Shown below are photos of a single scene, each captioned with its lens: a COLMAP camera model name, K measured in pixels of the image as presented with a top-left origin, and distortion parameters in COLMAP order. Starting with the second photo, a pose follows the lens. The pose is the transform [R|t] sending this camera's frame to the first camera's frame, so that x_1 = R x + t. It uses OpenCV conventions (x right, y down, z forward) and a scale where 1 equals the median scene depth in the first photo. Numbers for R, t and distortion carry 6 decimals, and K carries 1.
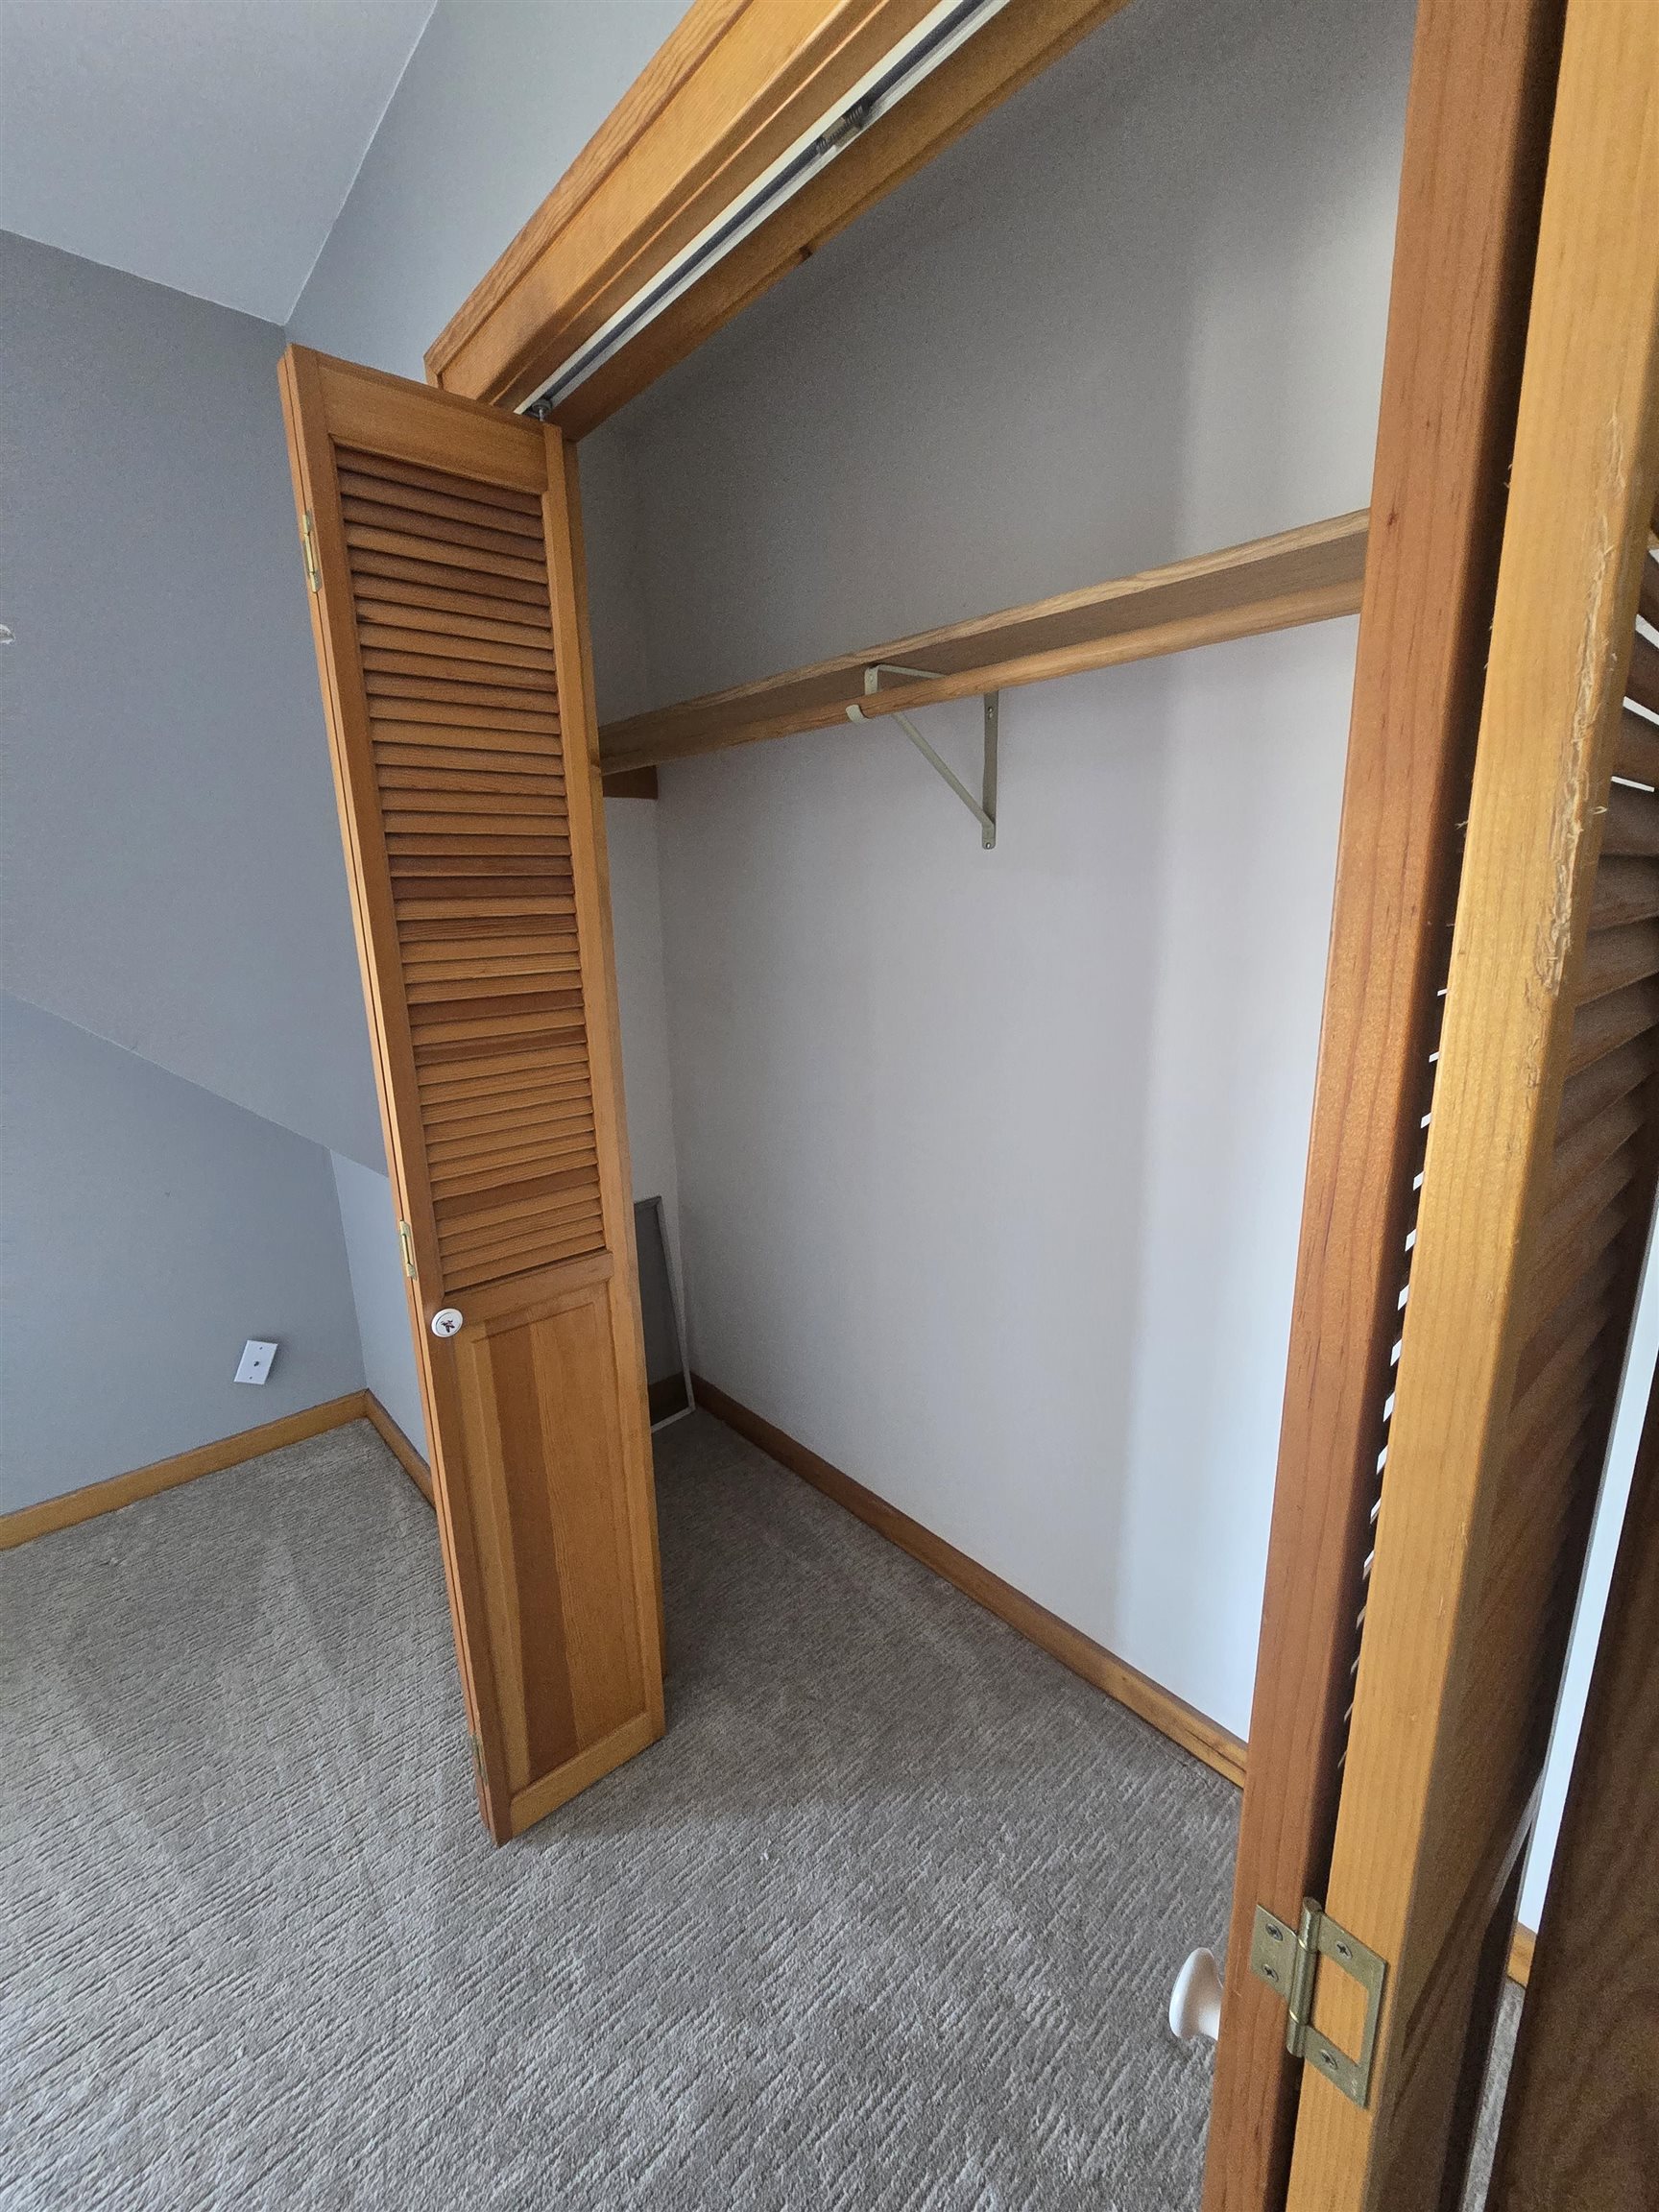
lens RADIAL K [[906.9, 0, 818.1], [0, 906.9, 1109.1], [0, 0, 1]] dist [-0.003545, 0.000203]
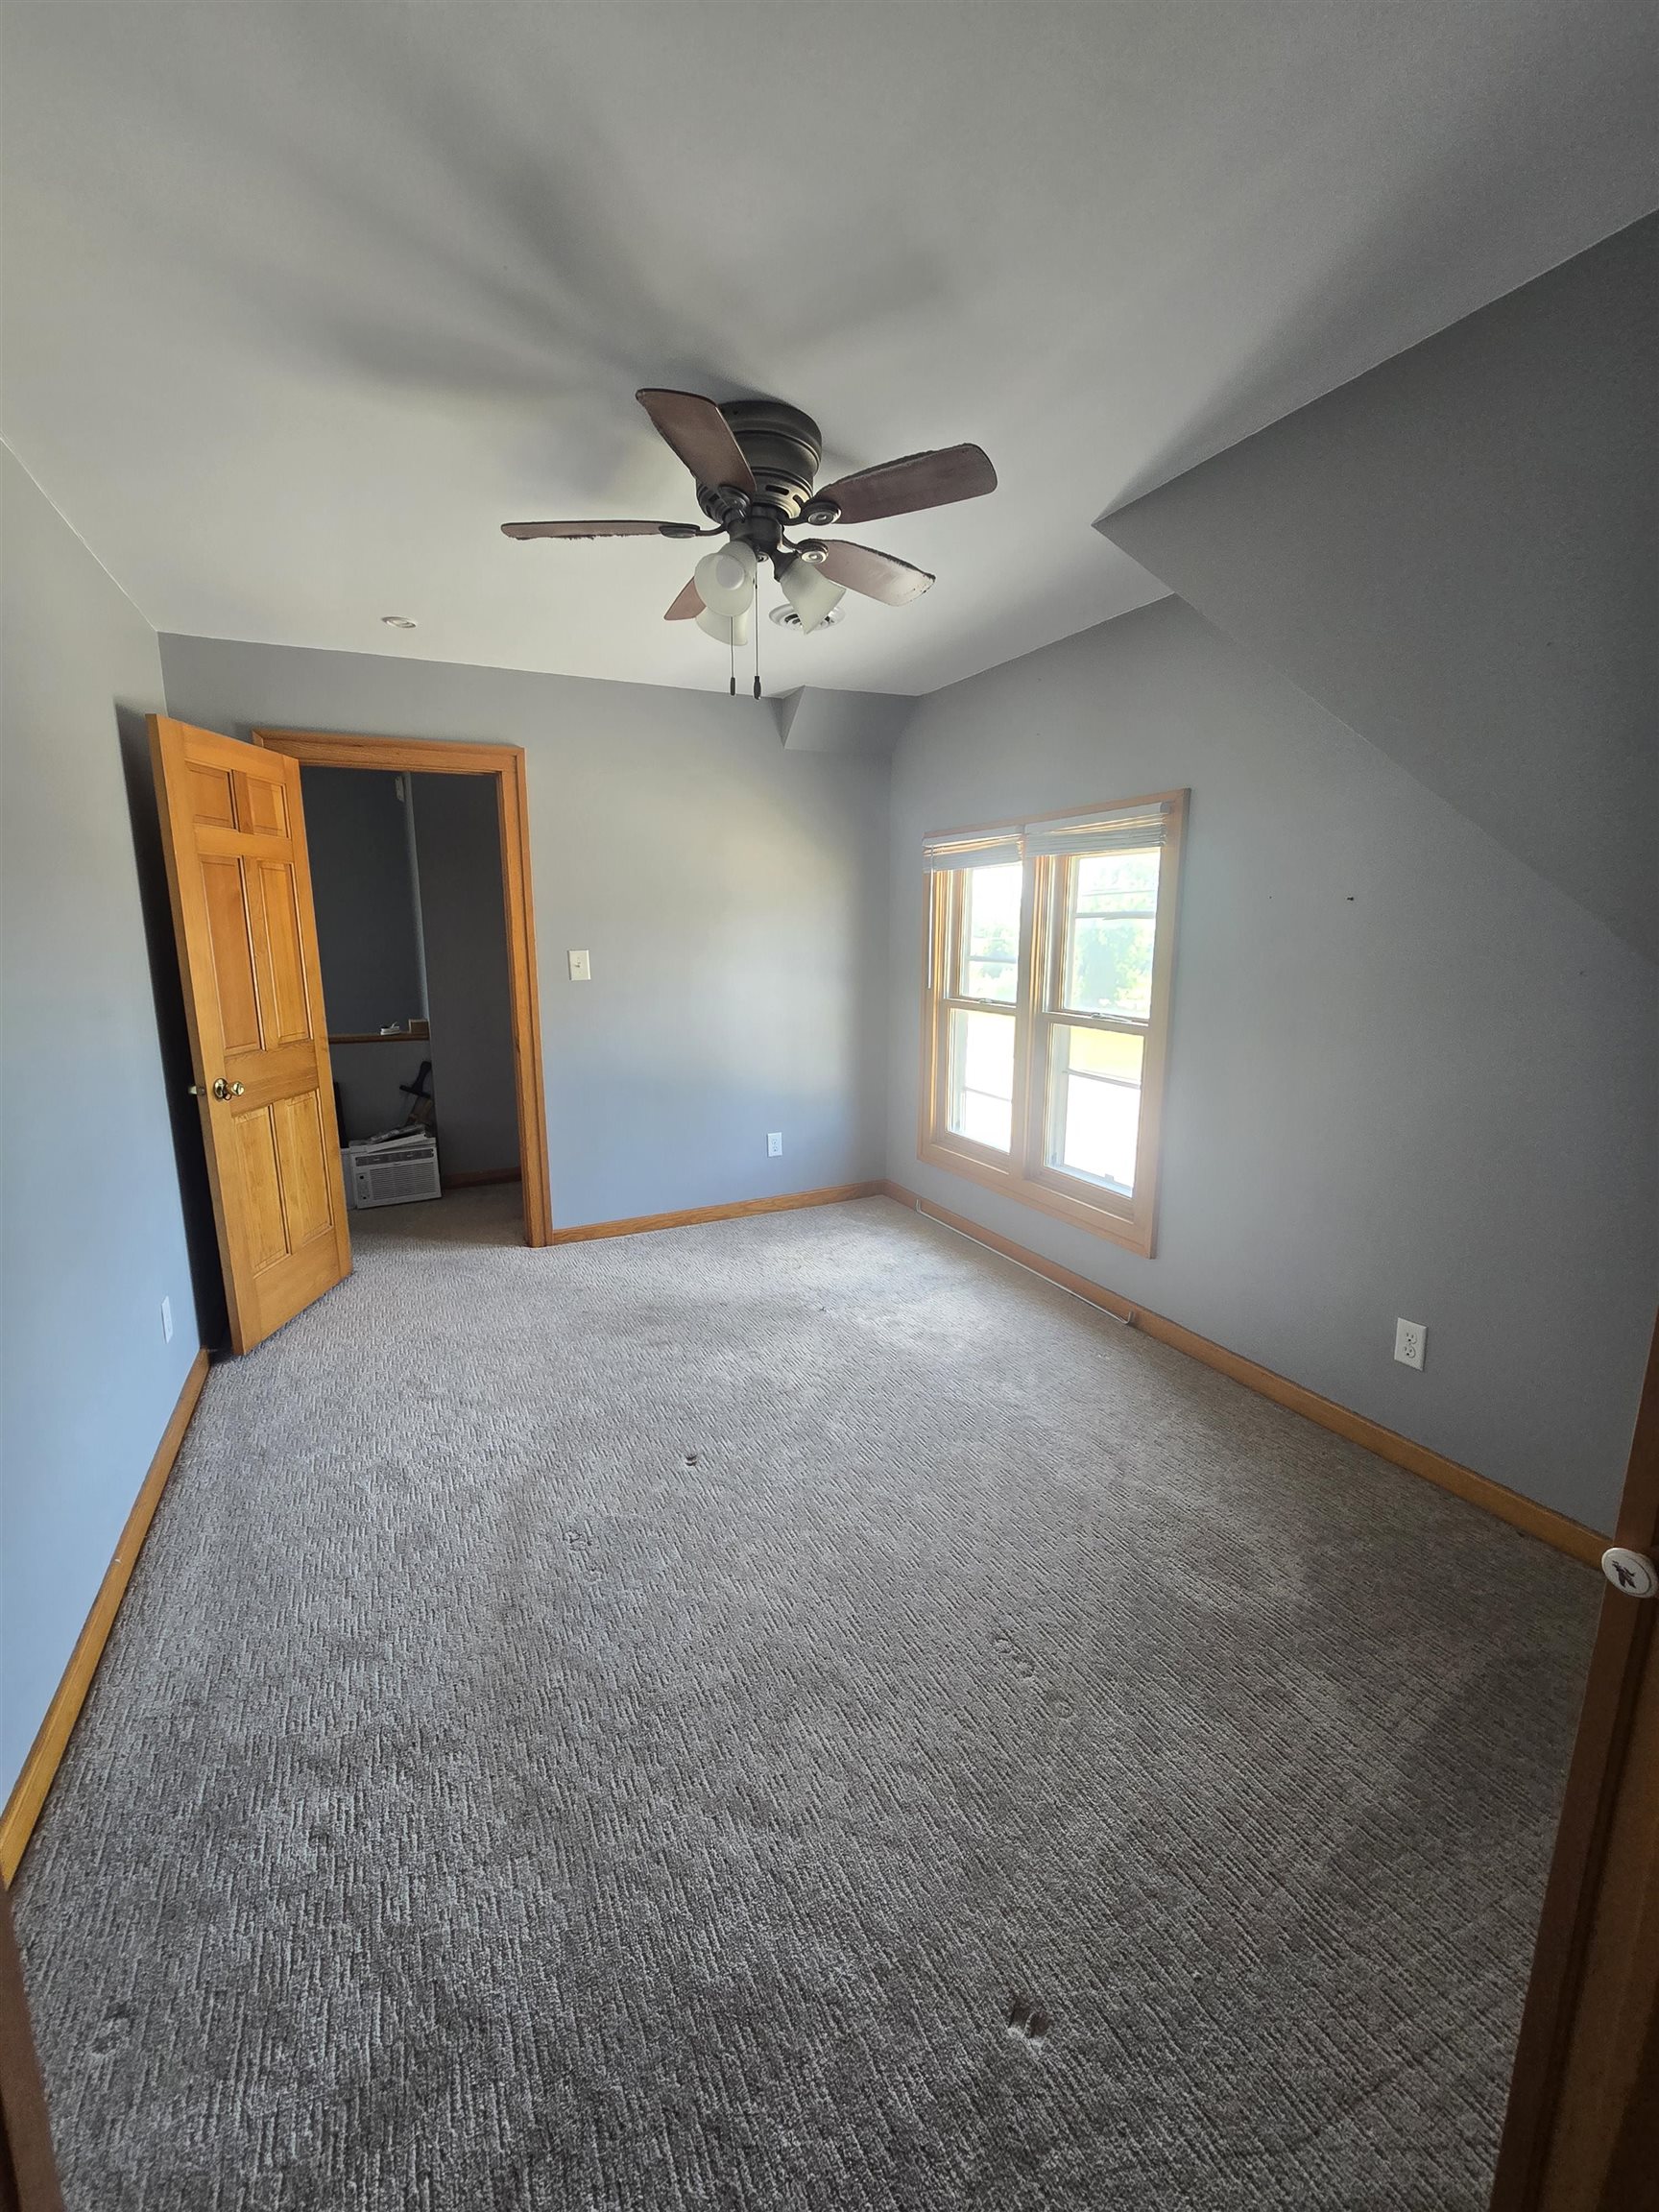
lens RADIAL K [[906.9, 0, 814.2], [0, 906.9, 1106.1], [0, 0, 1]] dist [-0.003545, 0.000203]
pose [[-0.297217, 0.202697, -0.933047, 0.248826], [-0.210642, 0.939210, 0.271135, -0.105564], [0.931285, 0.277124, -0.236453, 0.467111]]
